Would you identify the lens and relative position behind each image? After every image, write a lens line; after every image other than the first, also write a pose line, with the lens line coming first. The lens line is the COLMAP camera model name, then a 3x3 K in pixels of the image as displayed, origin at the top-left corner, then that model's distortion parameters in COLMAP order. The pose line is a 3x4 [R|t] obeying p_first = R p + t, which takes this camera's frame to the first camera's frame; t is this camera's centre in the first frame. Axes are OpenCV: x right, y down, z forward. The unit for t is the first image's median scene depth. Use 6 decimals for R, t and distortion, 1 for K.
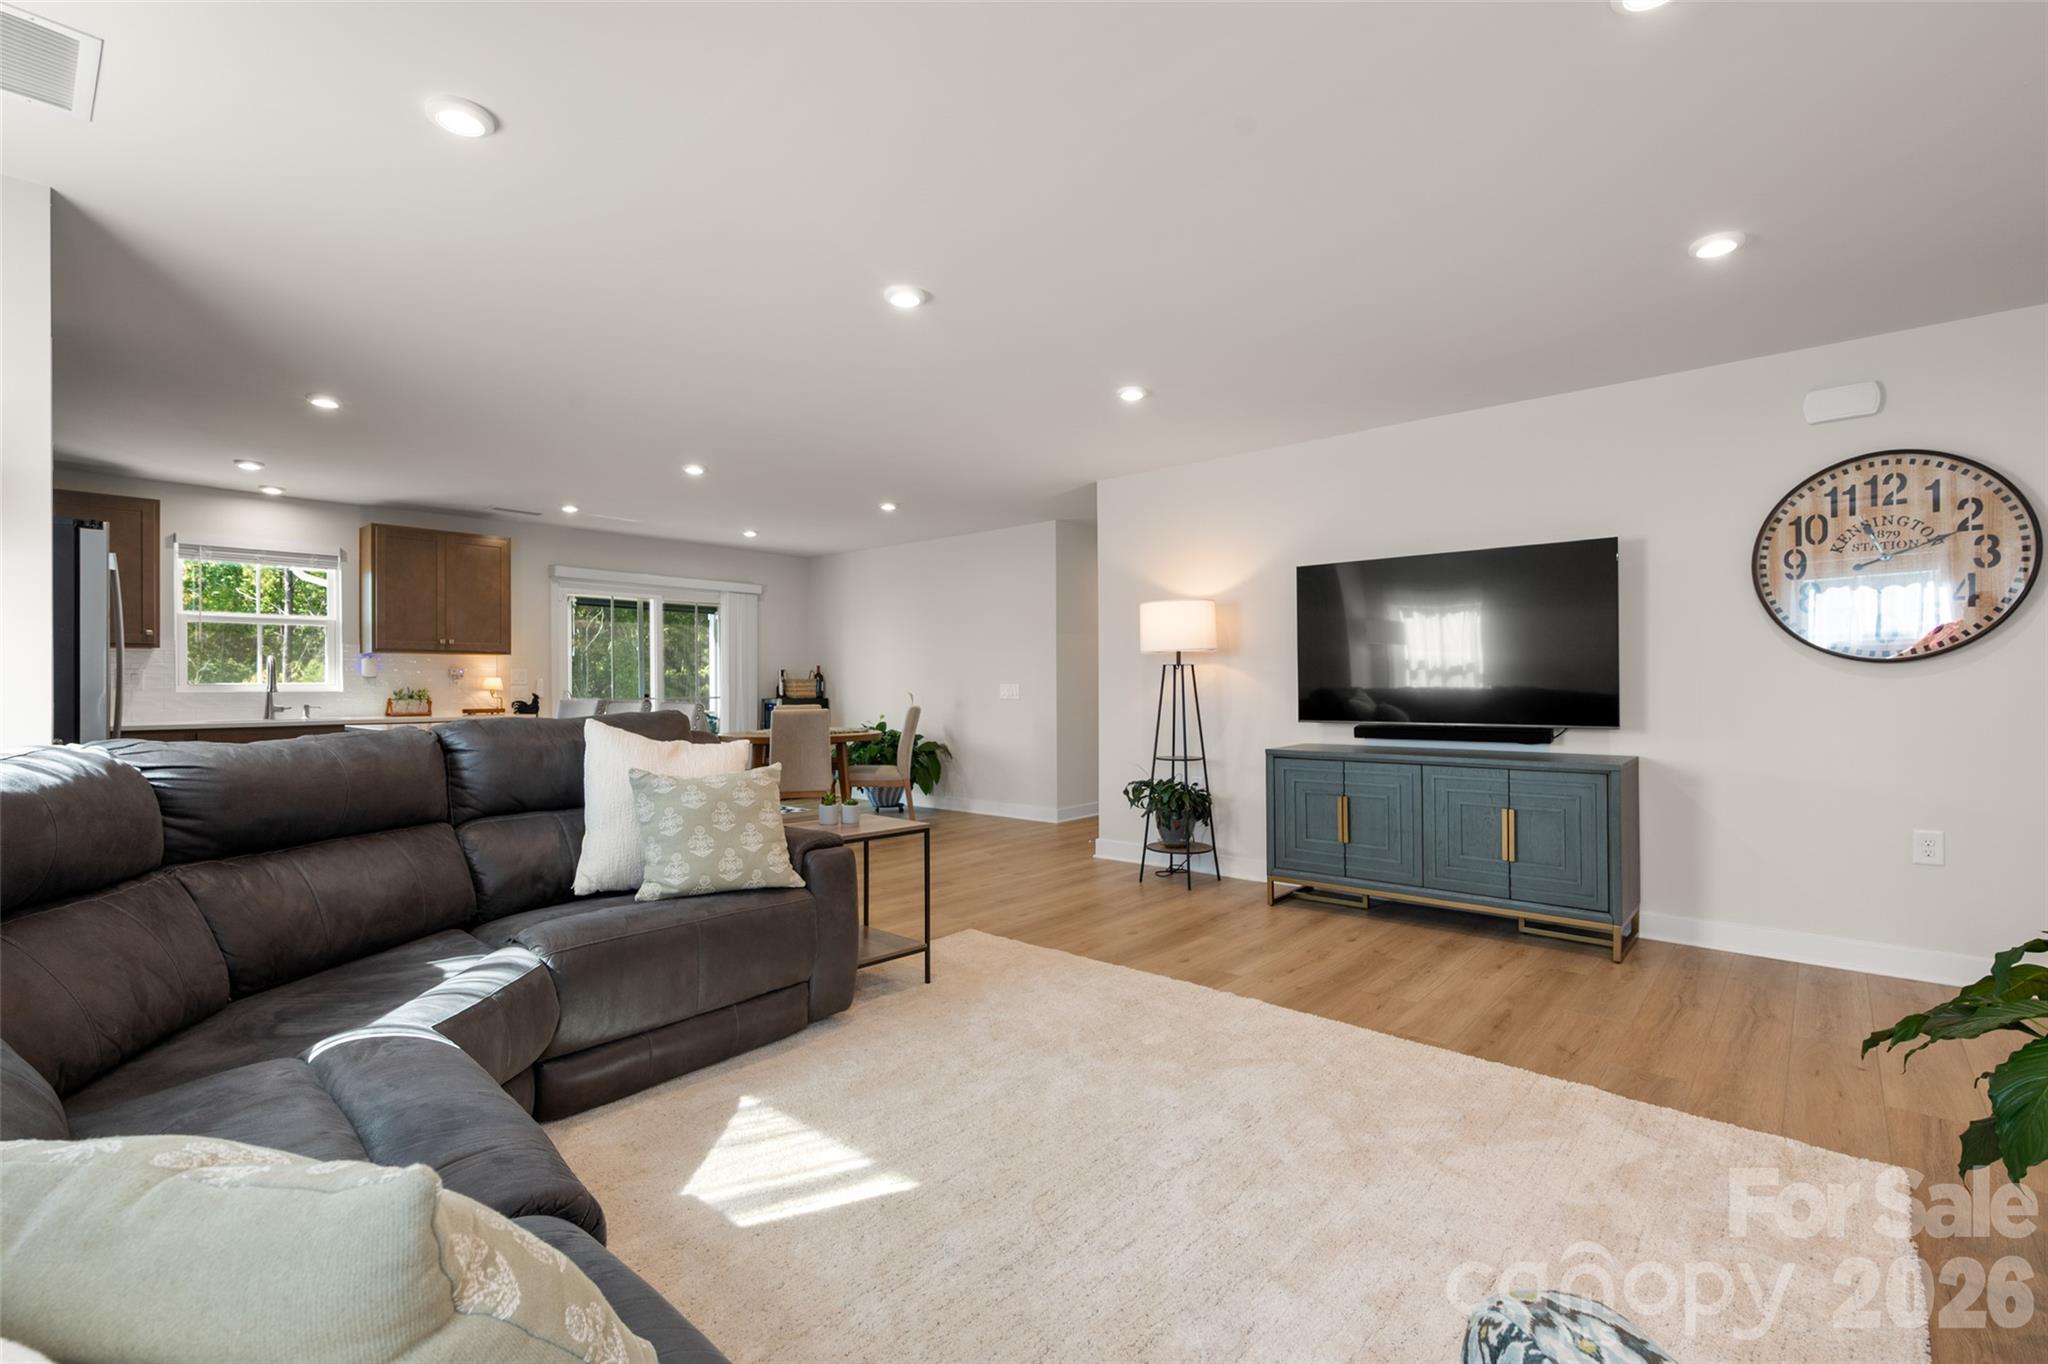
lens RADIAL K [[938.8, 0, 1024.0], [0, 938.8, 682.0], [0, 0, 1]] dist [0.009727, -0.000848]
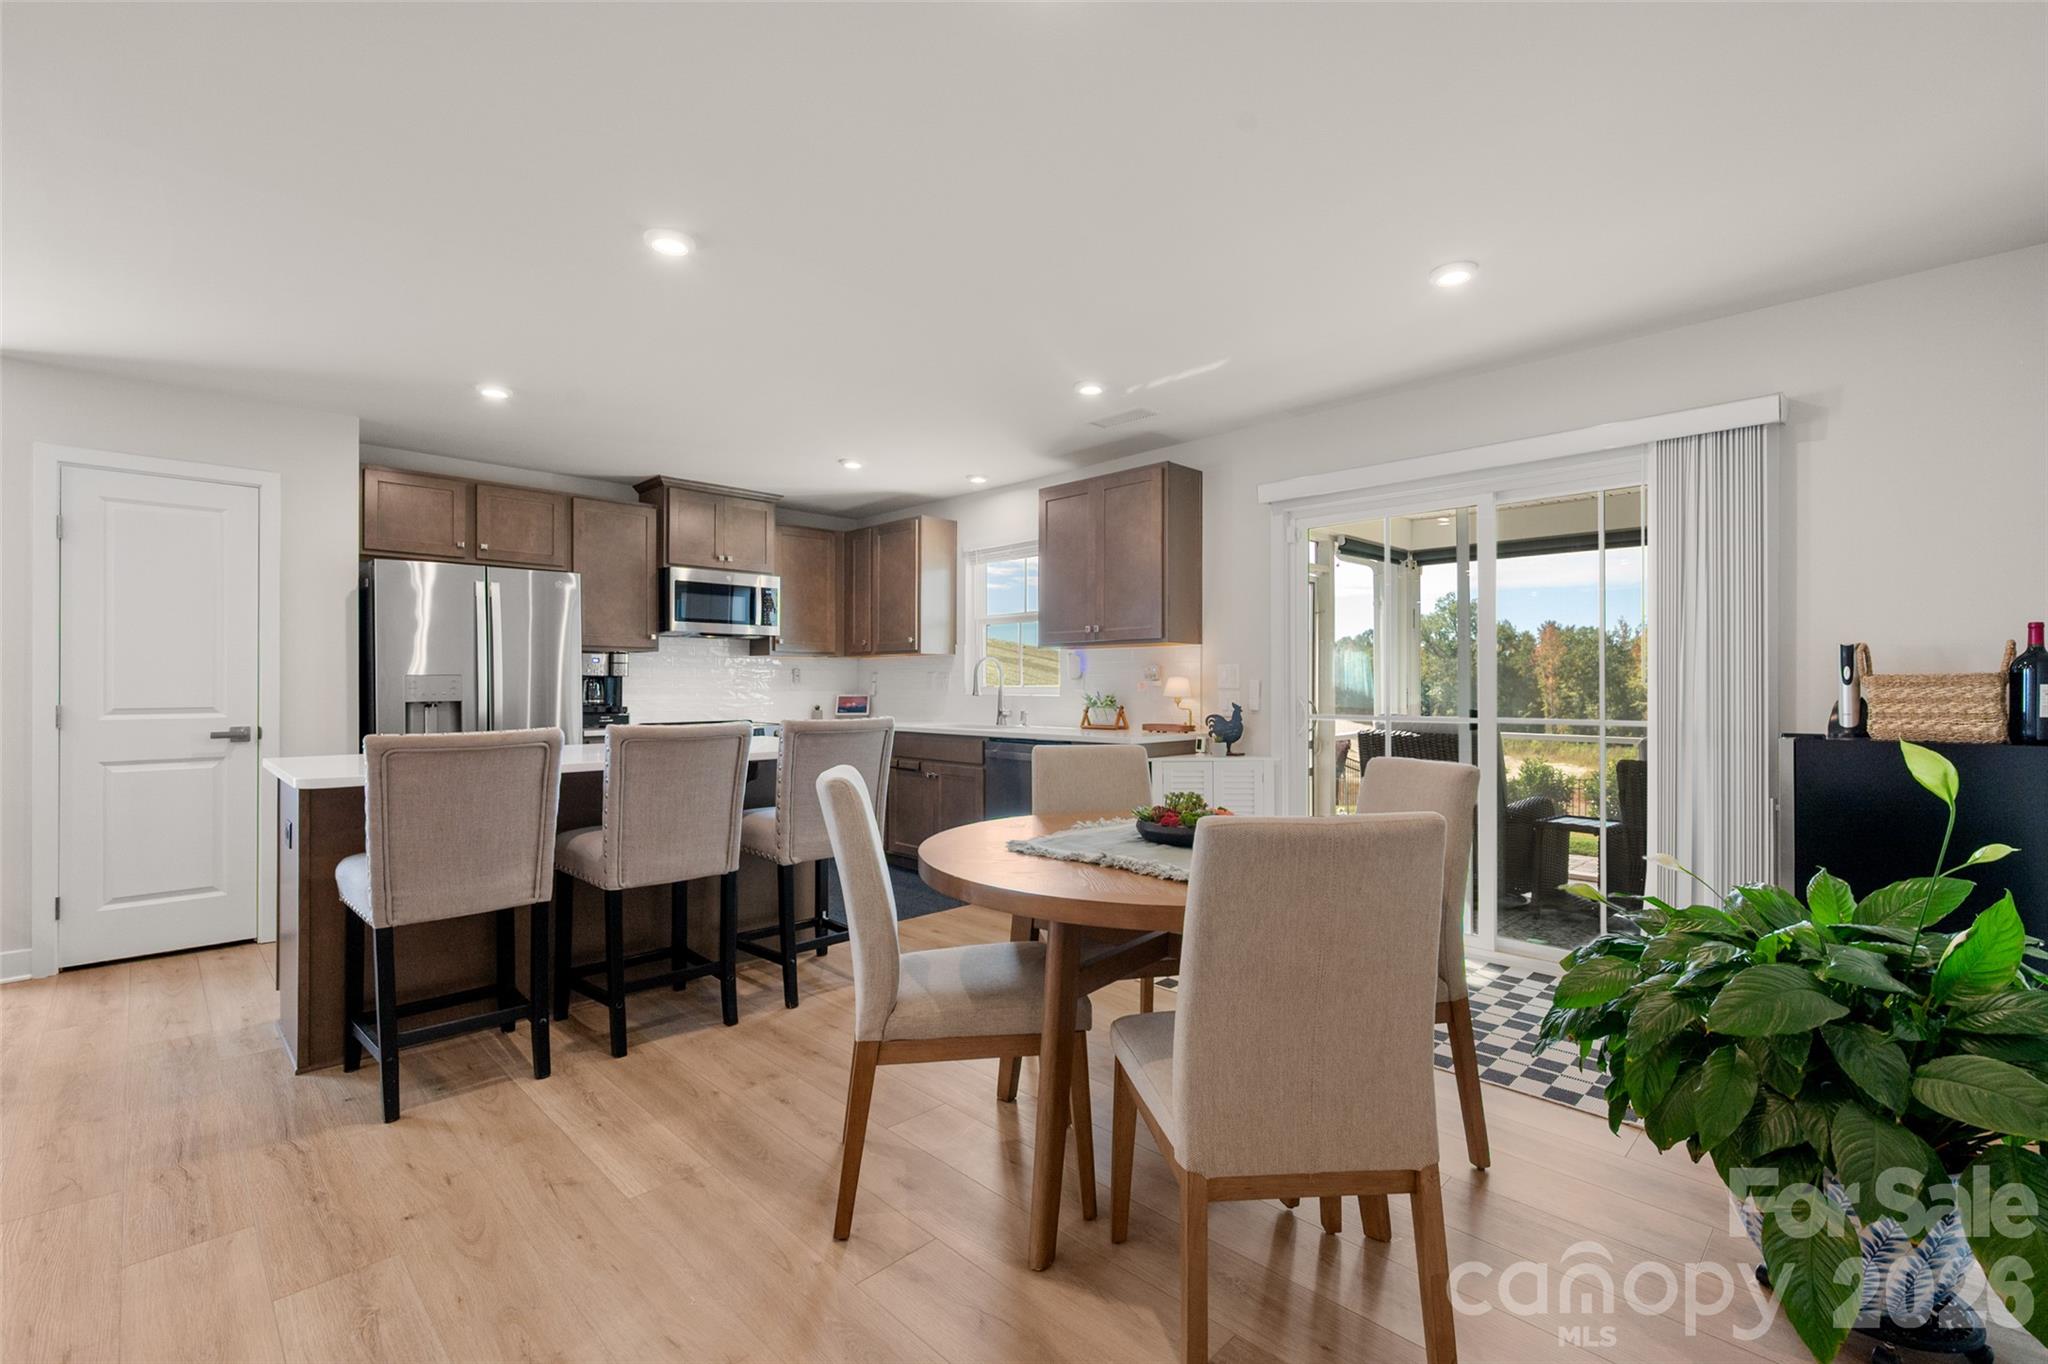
lens RADIAL K [[886.0, 0, 1024.0], [0, 886.0, 682.0], [0, 0, 1]] dist [-0.000551, -0.000109]
pose [[-0.049035, -0.001027, -0.998797, 0.068163], [0.004571, 0.999989, -0.001253, -0.001891], [0.998787, -0.004627, -0.049029, 0.976025]]
